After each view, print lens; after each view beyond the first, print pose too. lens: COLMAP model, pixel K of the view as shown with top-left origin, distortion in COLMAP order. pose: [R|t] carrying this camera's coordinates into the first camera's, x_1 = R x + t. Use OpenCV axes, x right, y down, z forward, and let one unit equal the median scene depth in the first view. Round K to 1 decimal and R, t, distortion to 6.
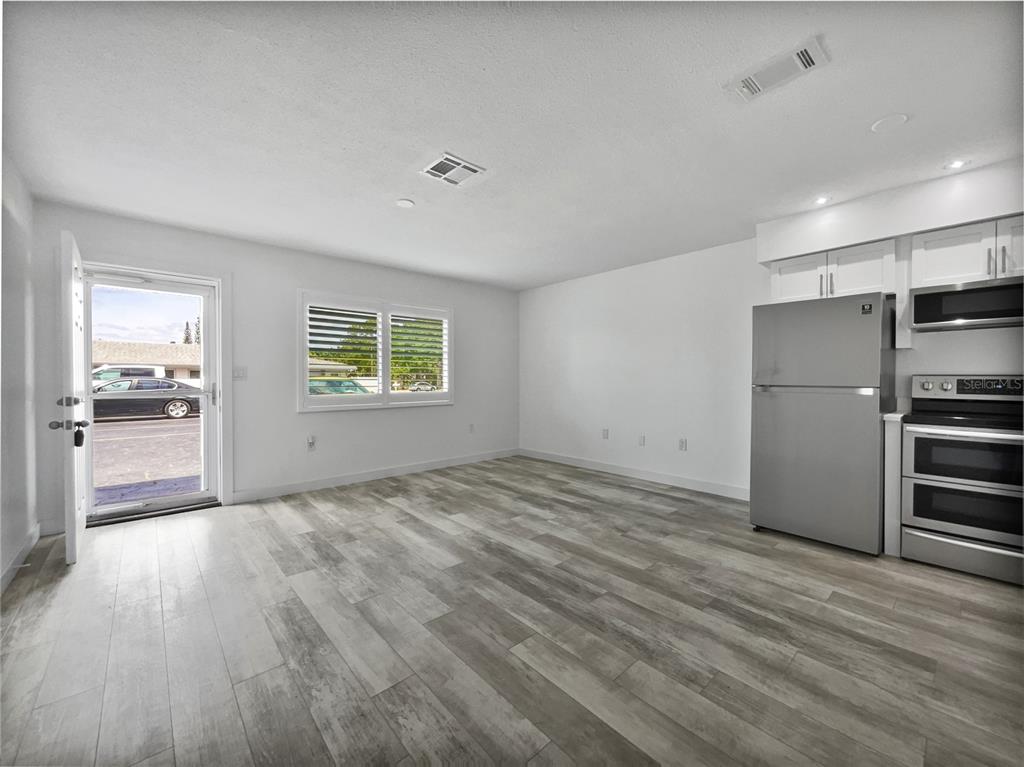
lens RADIAL K [[409.1, 0, 512.0], [0, 409.1, 383.5], [0, 0, 1]] dist [0.001944, 0.000276]
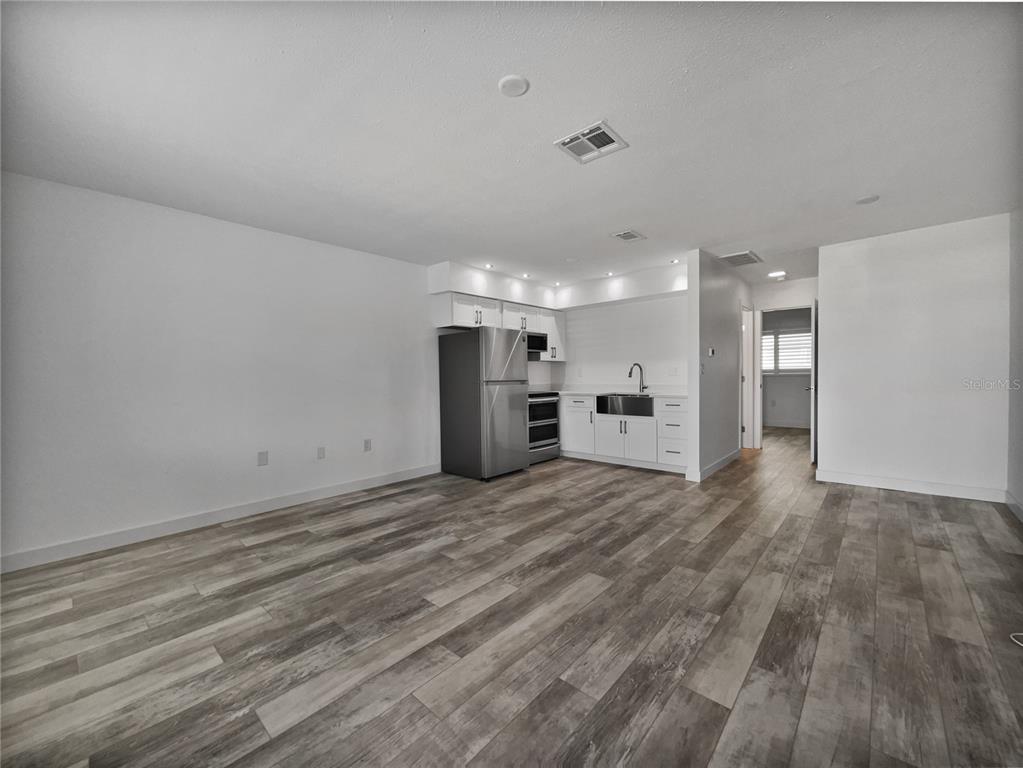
lens RADIAL K [[423.5, 0, 504.9], [0, 423.5, 384.3], [0, 0, 1]] dist [0.001037, -0.000277]
pose [[-0.110990, -0.017617, 0.993665, -0.884836], [0.026707, 0.999429, 0.020702, -0.013523], [-0.993463, 0.028835, -0.110456, 1.089864]]
